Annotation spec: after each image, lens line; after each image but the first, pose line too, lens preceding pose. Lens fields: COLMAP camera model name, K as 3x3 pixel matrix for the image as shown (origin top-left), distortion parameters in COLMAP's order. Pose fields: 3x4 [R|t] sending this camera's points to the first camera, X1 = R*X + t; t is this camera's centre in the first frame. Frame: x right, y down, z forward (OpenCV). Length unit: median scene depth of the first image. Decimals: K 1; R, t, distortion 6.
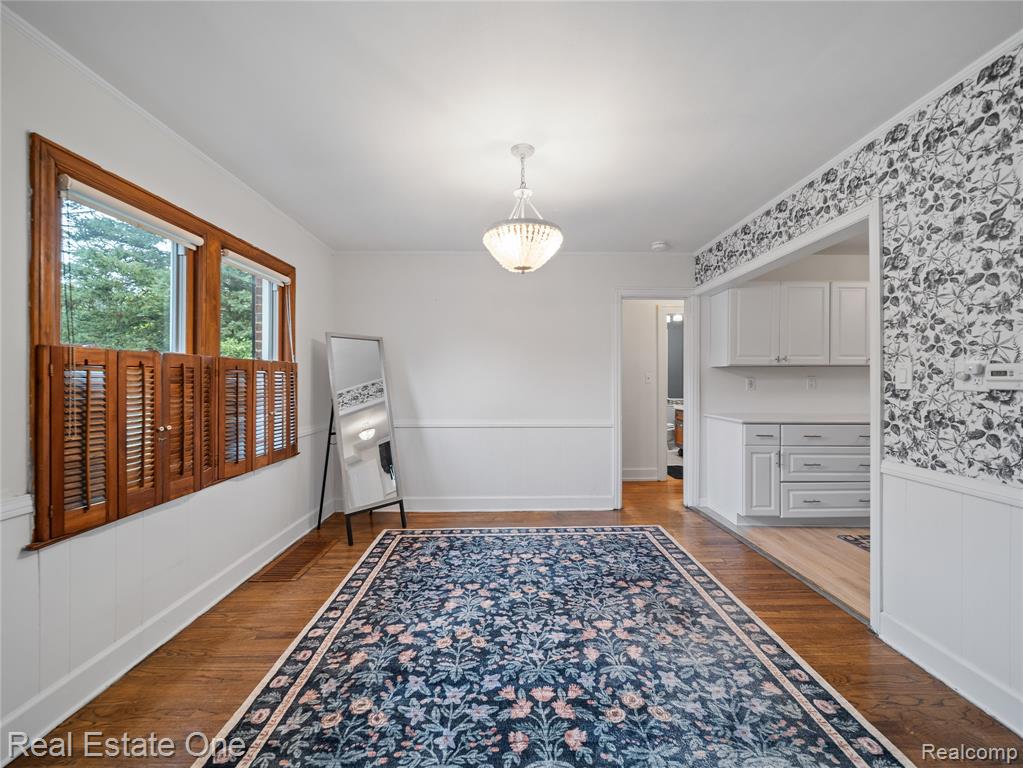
lens RADIAL K [[404.1, 0, 513.3], [0, 404.1, 377.9], [0, 0, 1]] dist [-0.001118, -0.000710]
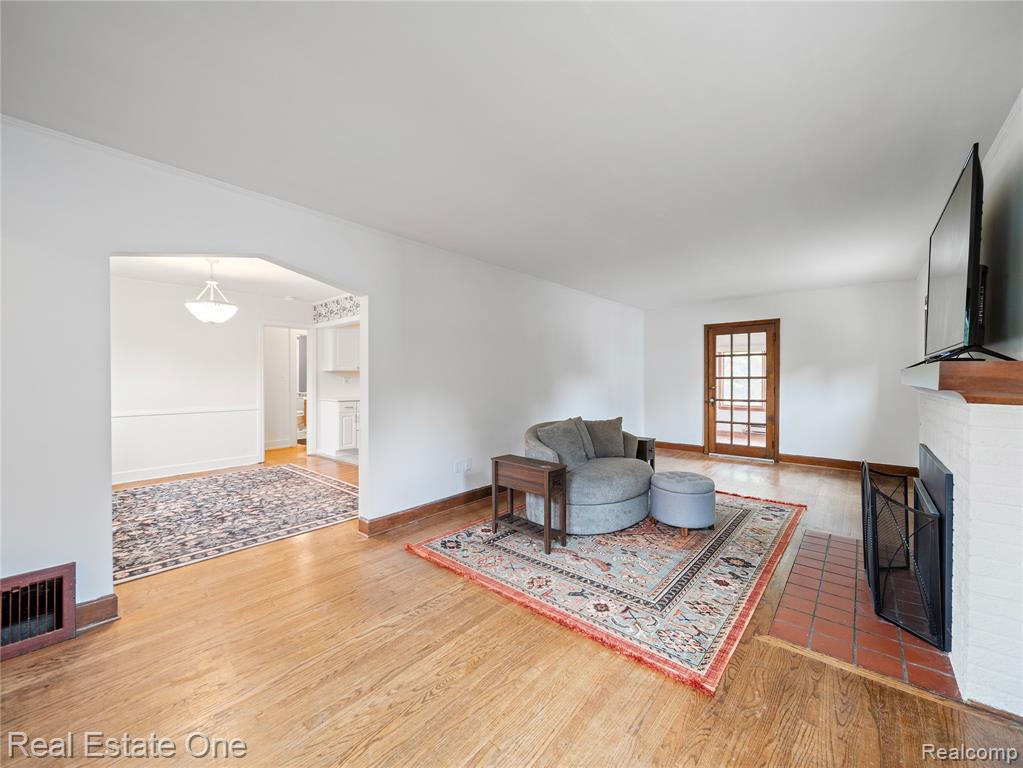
lens RADIAL K [[404.1, 0, 513.3], [0, 404.1, 376.5], [0, 0, 1]] dist [-0.001118, -0.000710]
pose [[0.665517, 0.000413, 0.746382, -0.305617], [0.001585, 0.999997, -0.001967, 0.000330], [-0.746381, 0.002492, 0.665515, -0.898799]]
